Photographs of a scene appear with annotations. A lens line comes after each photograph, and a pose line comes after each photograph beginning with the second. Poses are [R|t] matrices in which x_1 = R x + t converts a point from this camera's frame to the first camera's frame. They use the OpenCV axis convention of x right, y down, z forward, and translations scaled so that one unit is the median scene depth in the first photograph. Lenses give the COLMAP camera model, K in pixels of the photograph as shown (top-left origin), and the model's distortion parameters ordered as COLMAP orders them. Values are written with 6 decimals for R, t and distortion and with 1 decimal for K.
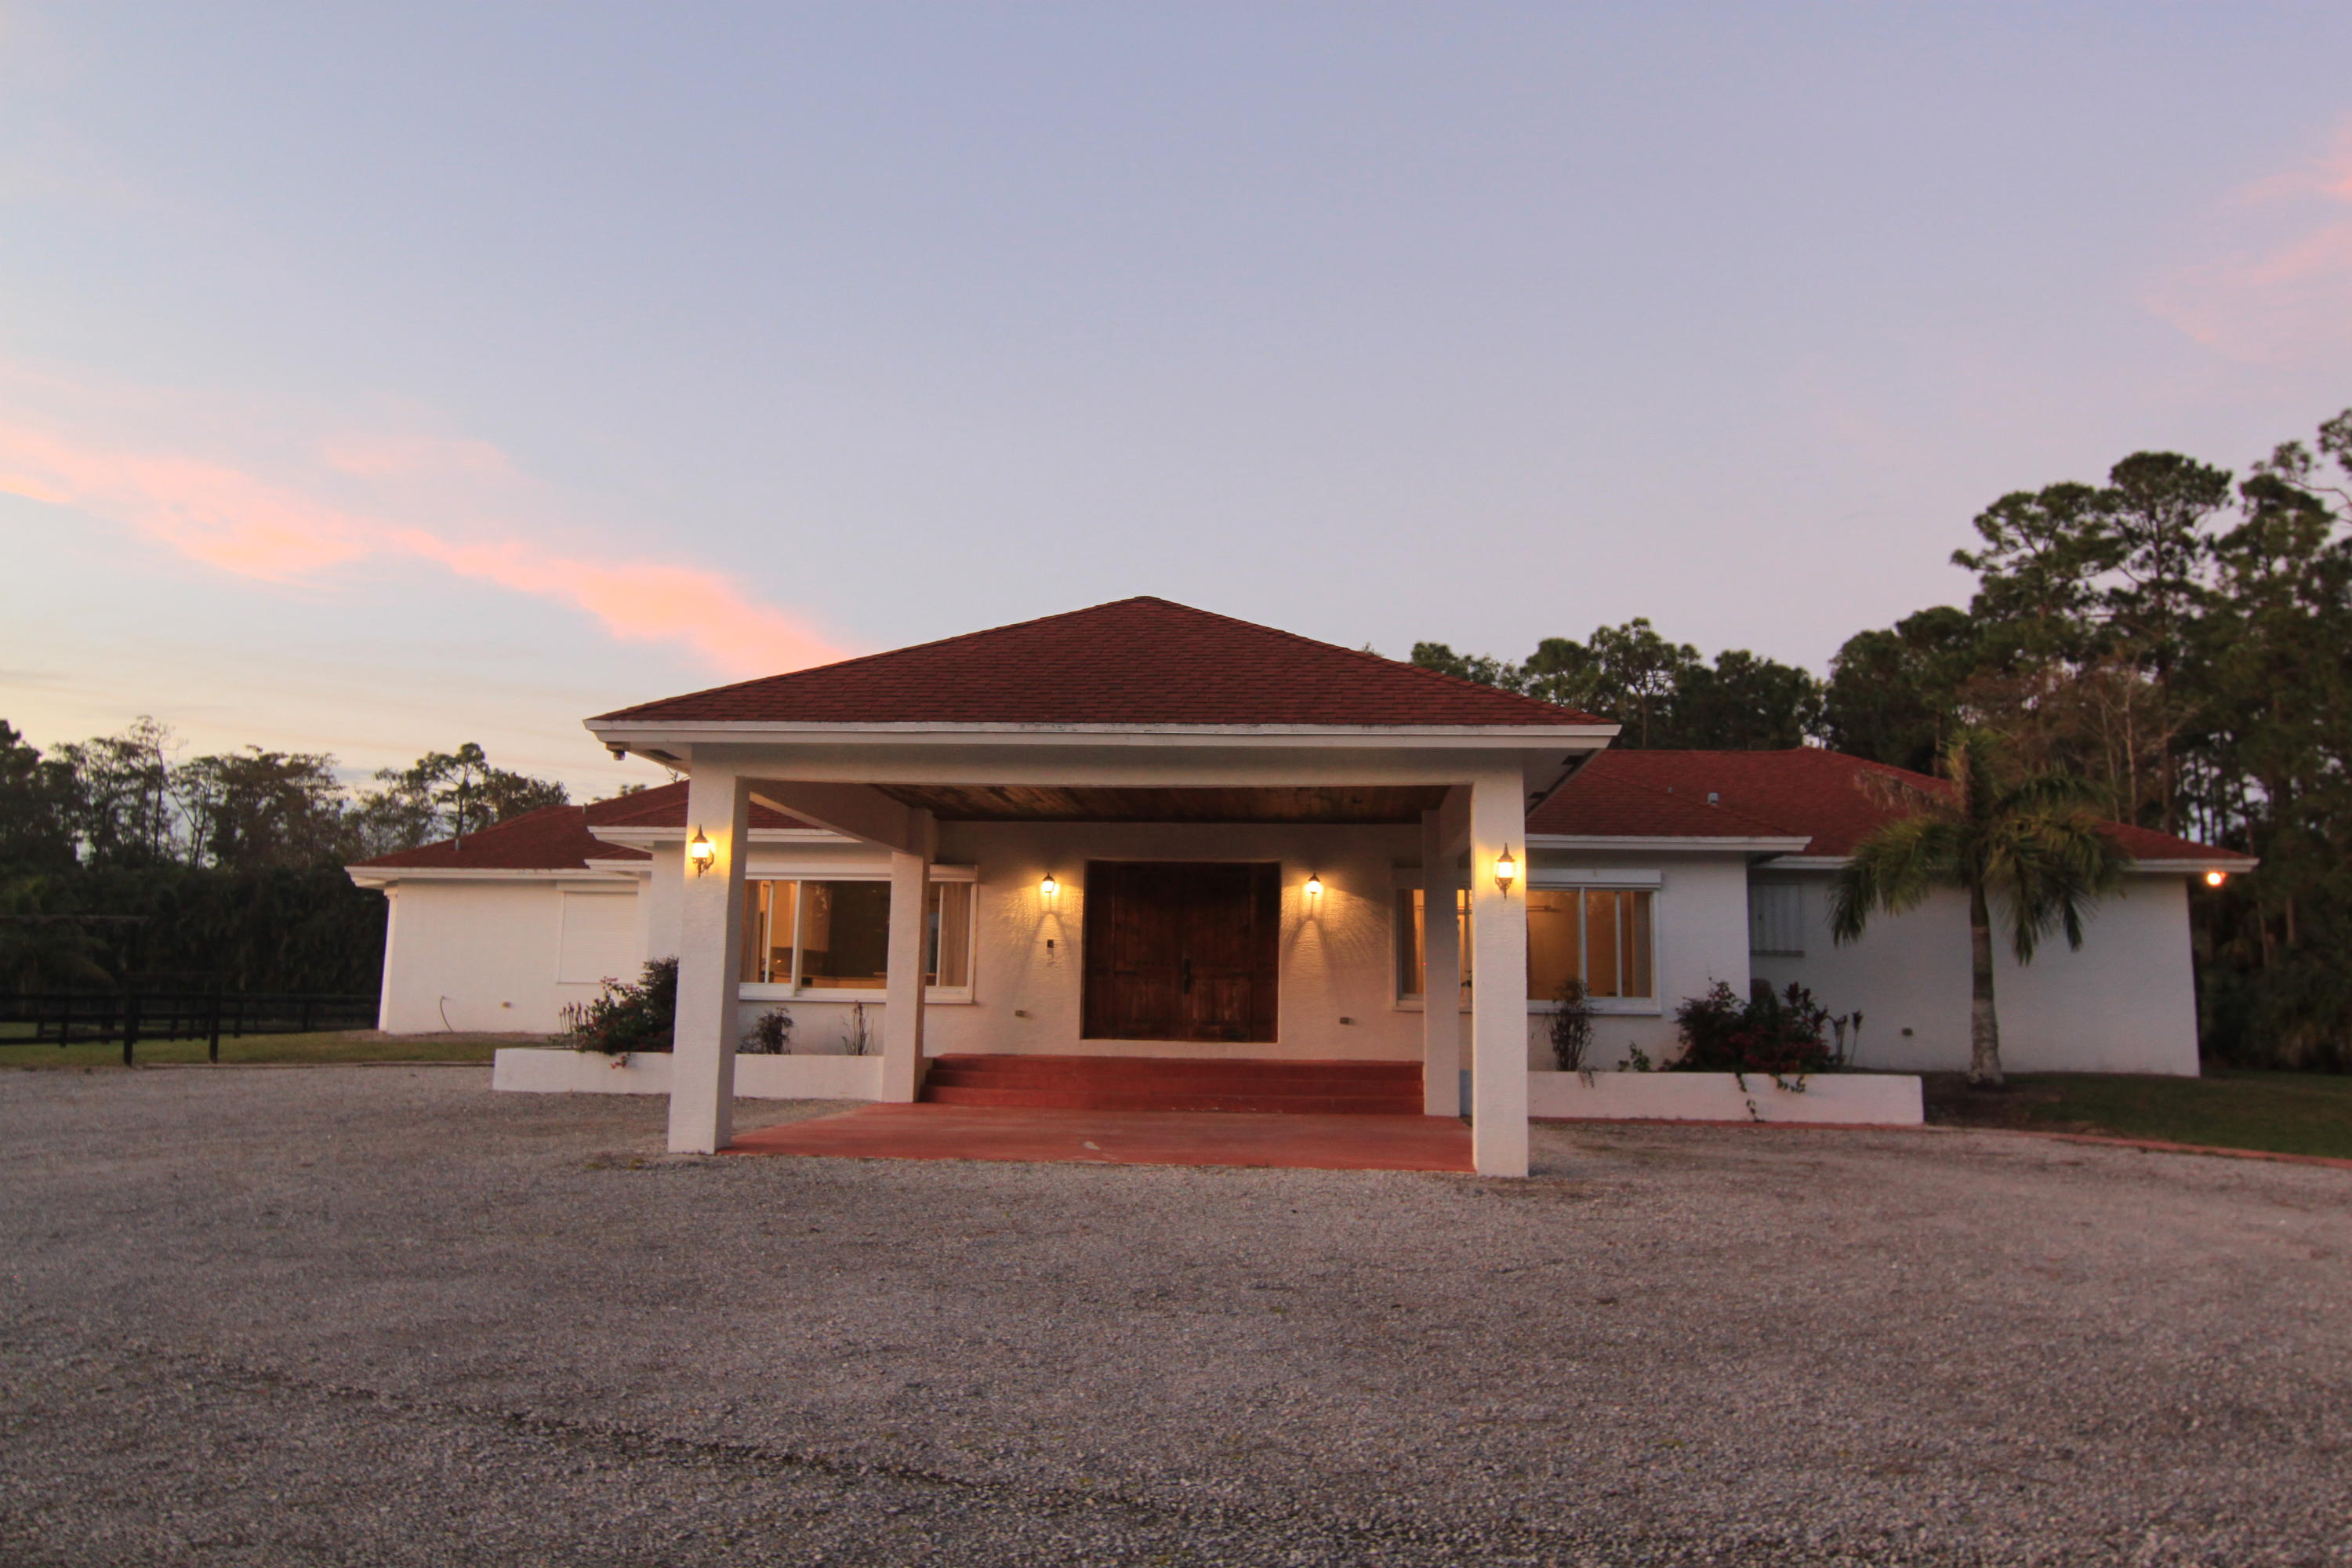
lens RADIAL K [[1709.3, 0, 1176.0], [0, 1709.3, 784.0], [0, 0, 1]] dist [0.021397, -0.062431]
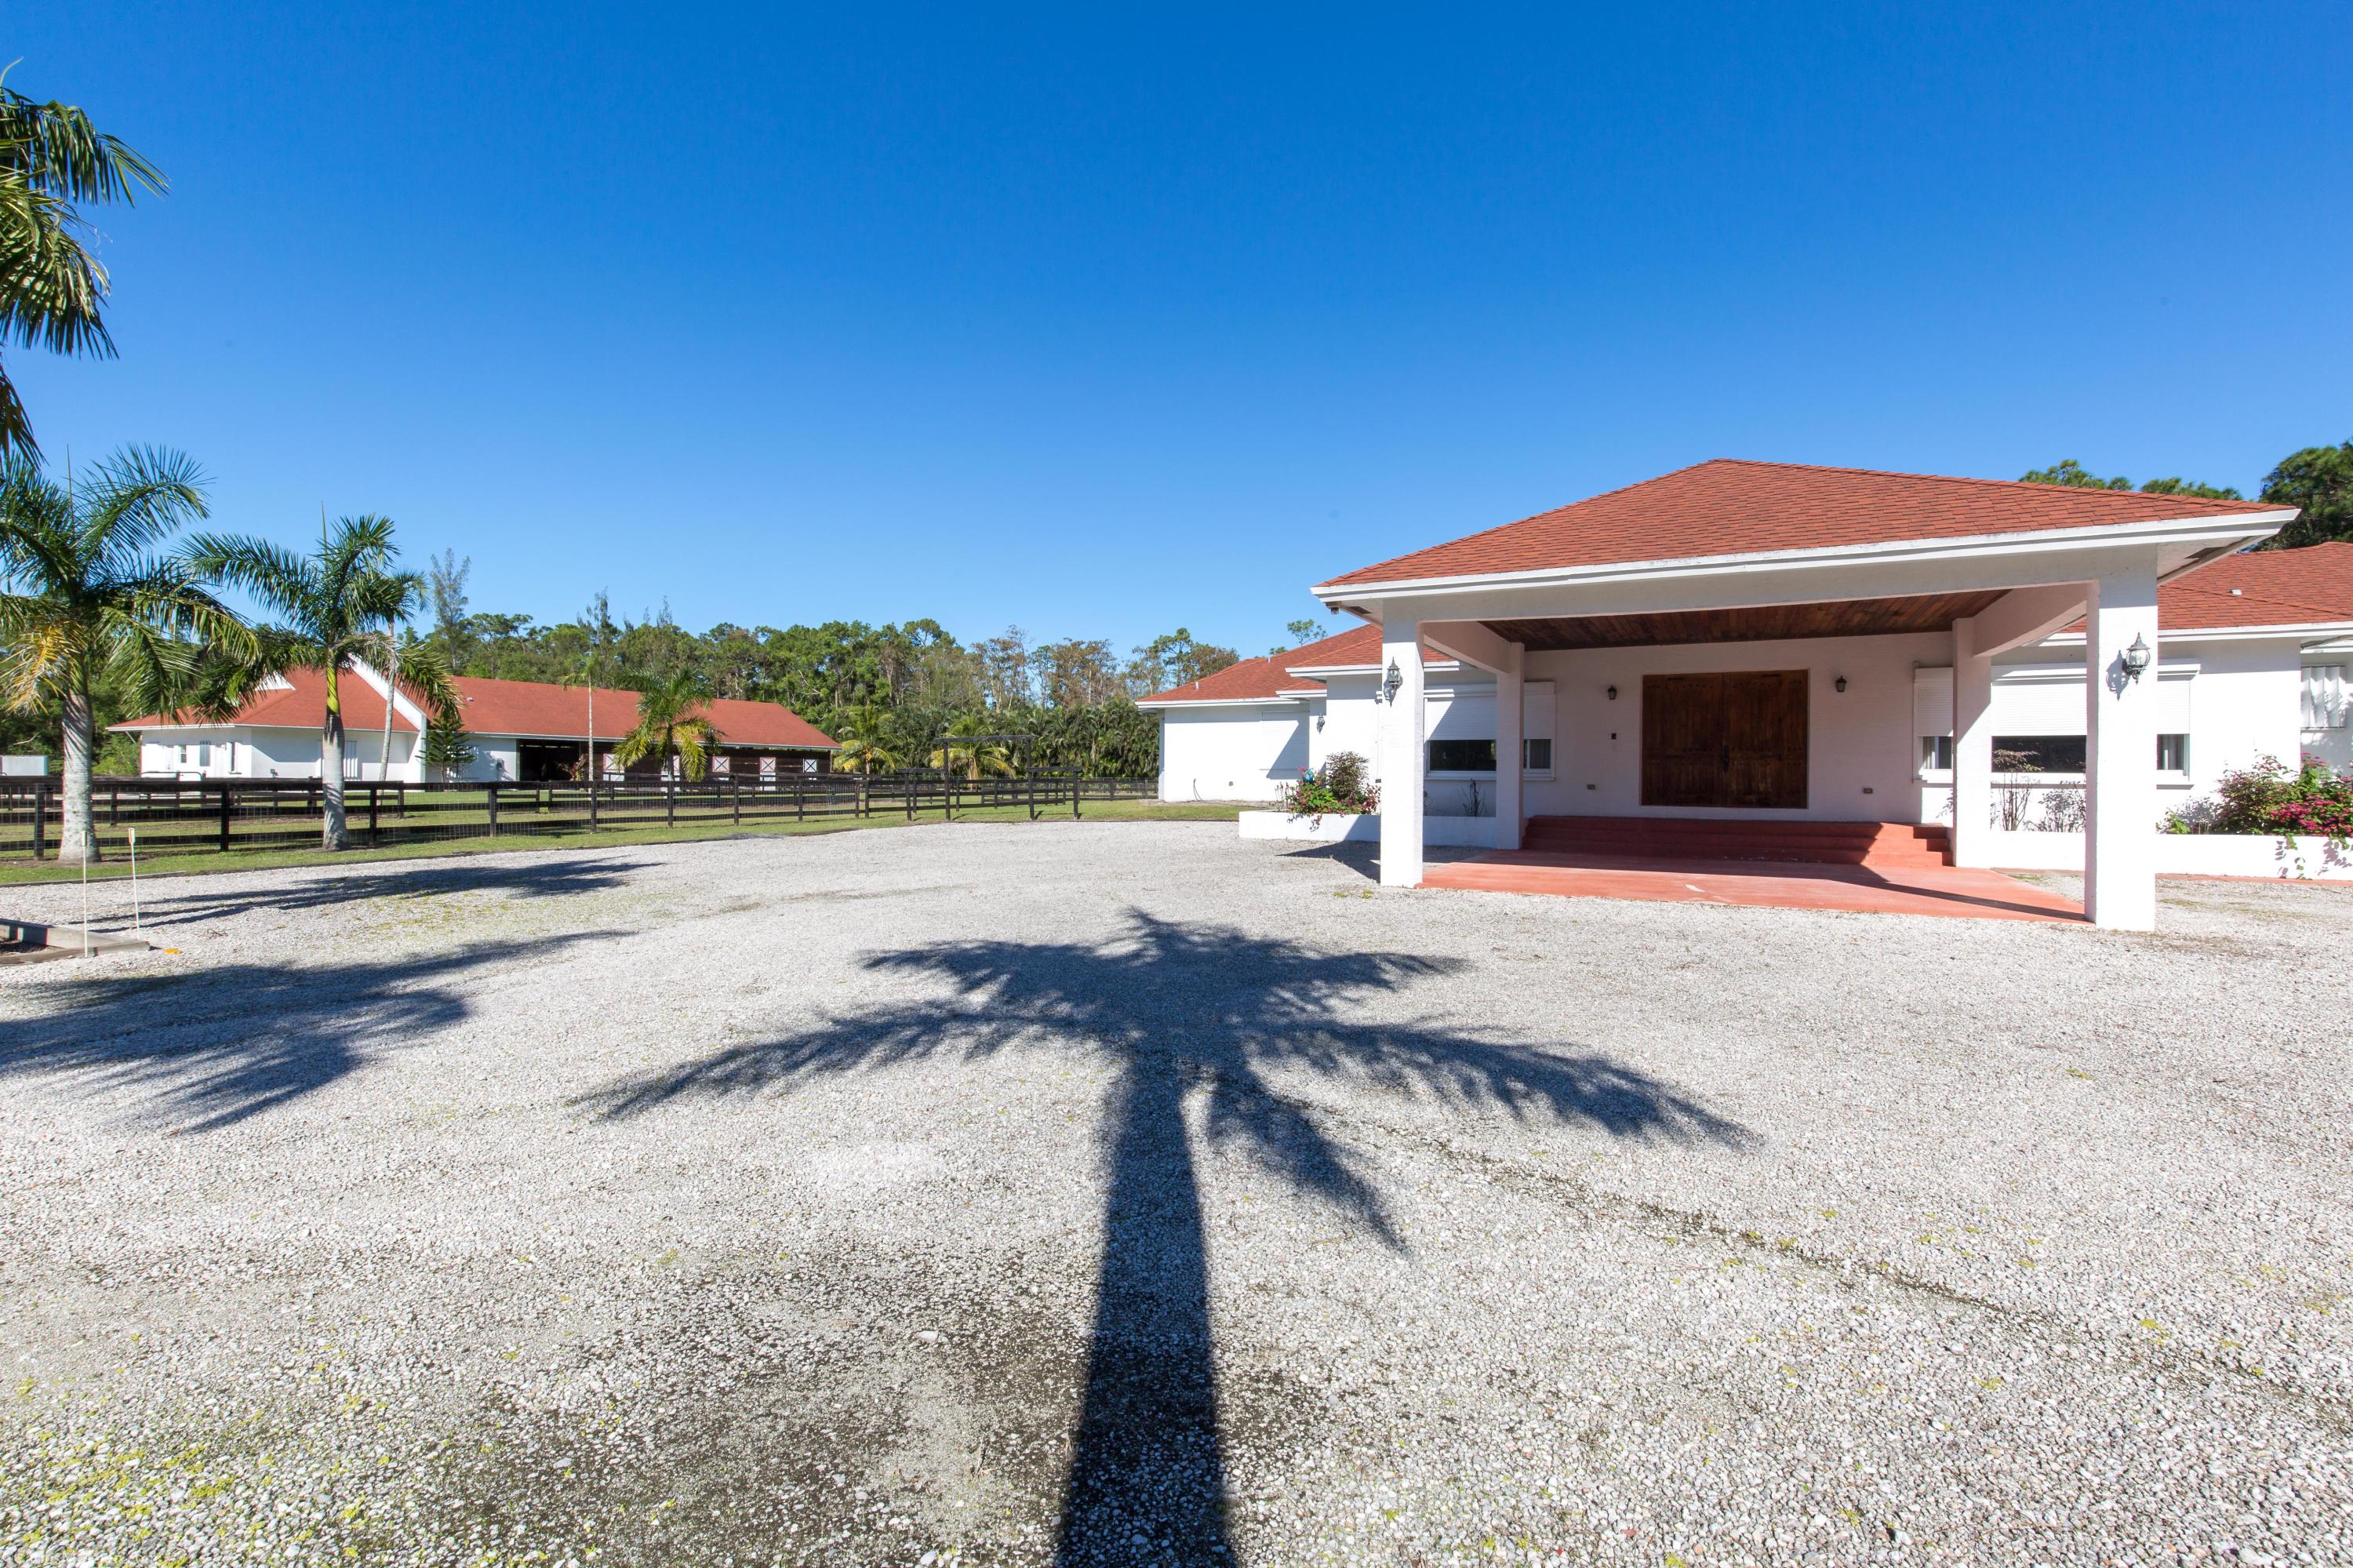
lens RADIAL K [[1036.5, 0, 1163.4], [0, 1036.5, 781.0], [0, 0, 1]] dist [0.009711, -0.000039]
pose [[0.921831, -0.008544, -0.387497, -0.084233], [0.058830, 0.991258, 0.118096, 0.008530], [0.383100, -0.131661, 0.914275, 0.091486]]
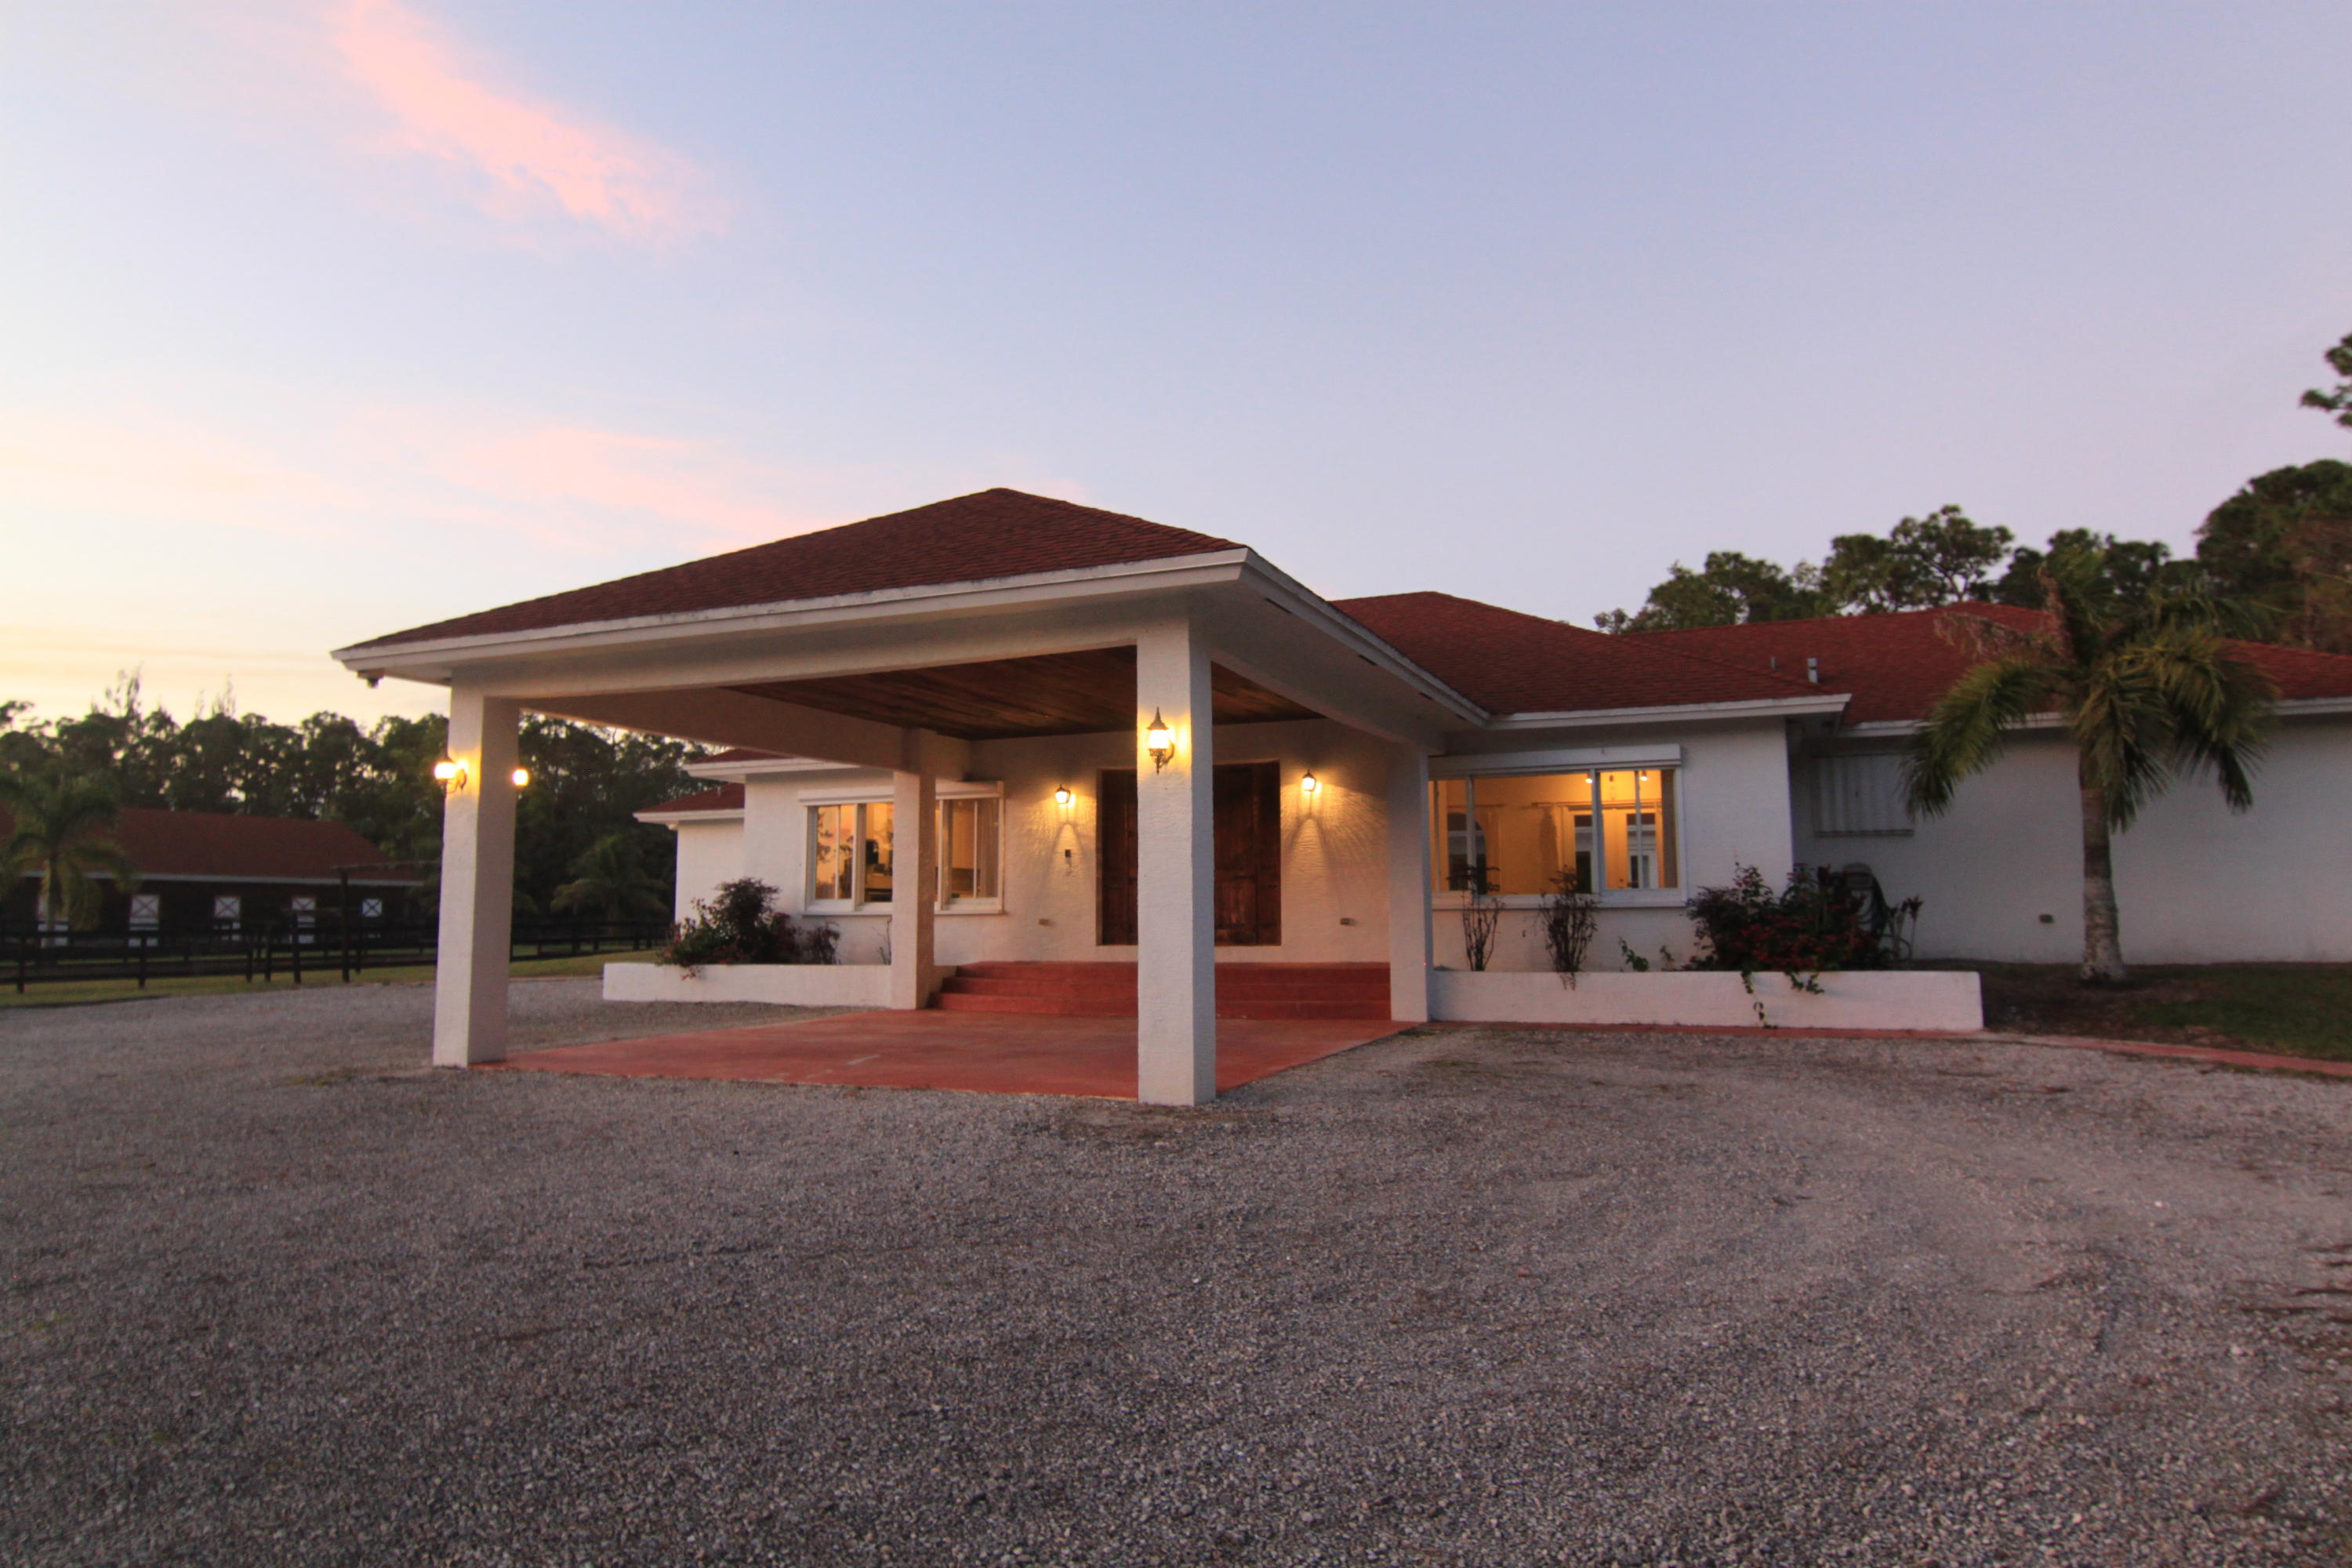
lens RADIAL K [[1400.1, 0, 1264.2], [0, 1400.1, 777.5], [0, 0, 1]] dist [0.001056, -0.017569]
pose [[0.950765, -0.054673, -0.305052, 0.296947], [0.064134, 0.997719, 0.021072, 0.038130], [0.303204, -0.039599, 0.952103, 0.241141]]
